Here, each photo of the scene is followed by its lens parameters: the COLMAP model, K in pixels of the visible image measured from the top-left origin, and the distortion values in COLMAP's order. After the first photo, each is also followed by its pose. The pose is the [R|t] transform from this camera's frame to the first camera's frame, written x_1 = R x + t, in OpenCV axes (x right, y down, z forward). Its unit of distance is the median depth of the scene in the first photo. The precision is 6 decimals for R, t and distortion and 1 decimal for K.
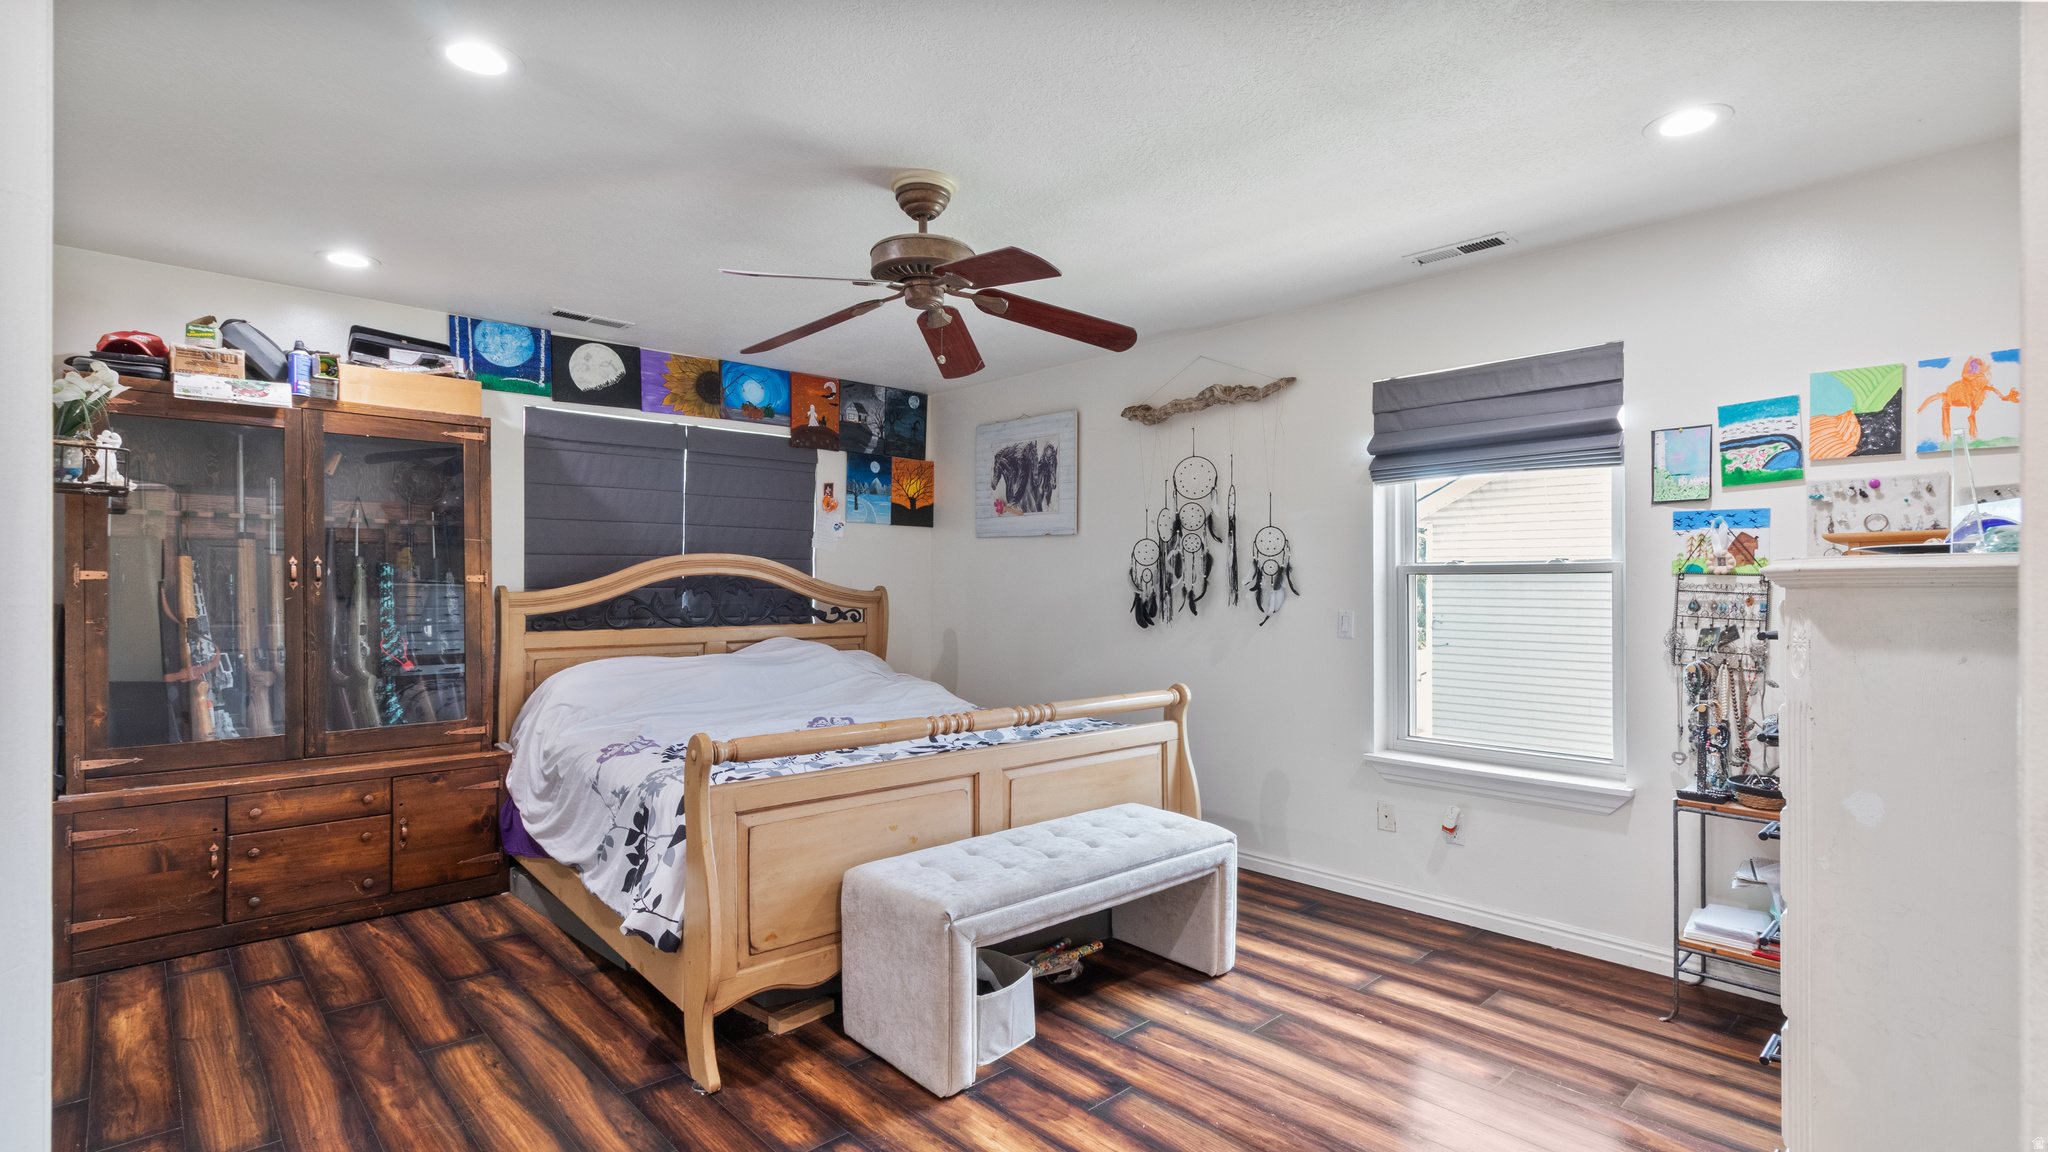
lens RADIAL K [[947.7, 0, 1013.3], [0, 947.7, 584.8], [0, 0, 1]] dist [-0.000356, 0.001867]
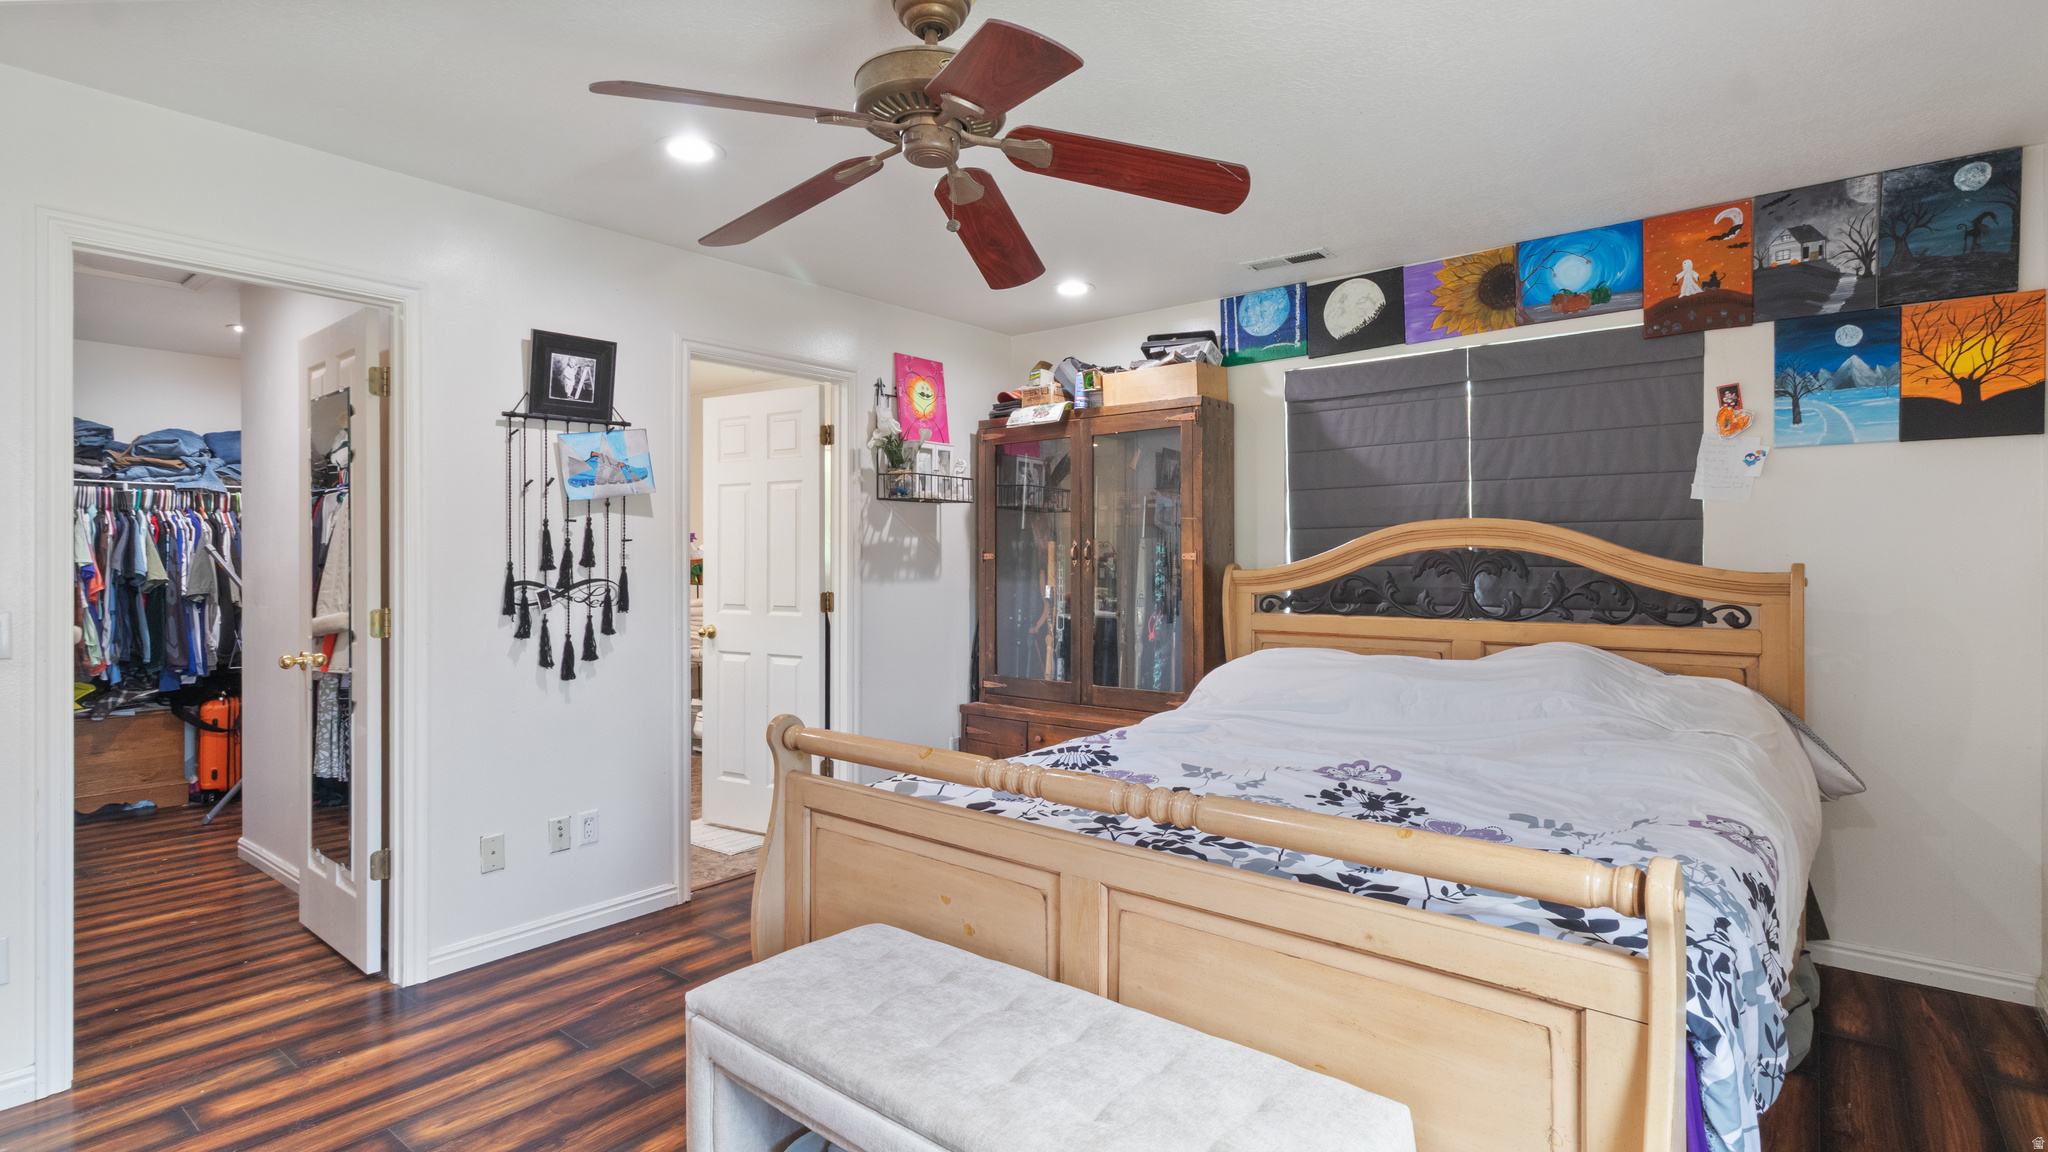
lens RADIAL K [[947.7, 0, 1018.2], [0, 947.7, 570.2], [0, 0, 1]] dist [-0.000356, 0.001867]
pose [[0.179094, 0.005391, -0.983817, 0.318019], [0.000218, 0.999985, 0.005520, 0.002301], [0.983832, -0.001203, 0.179090, 0.504214]]
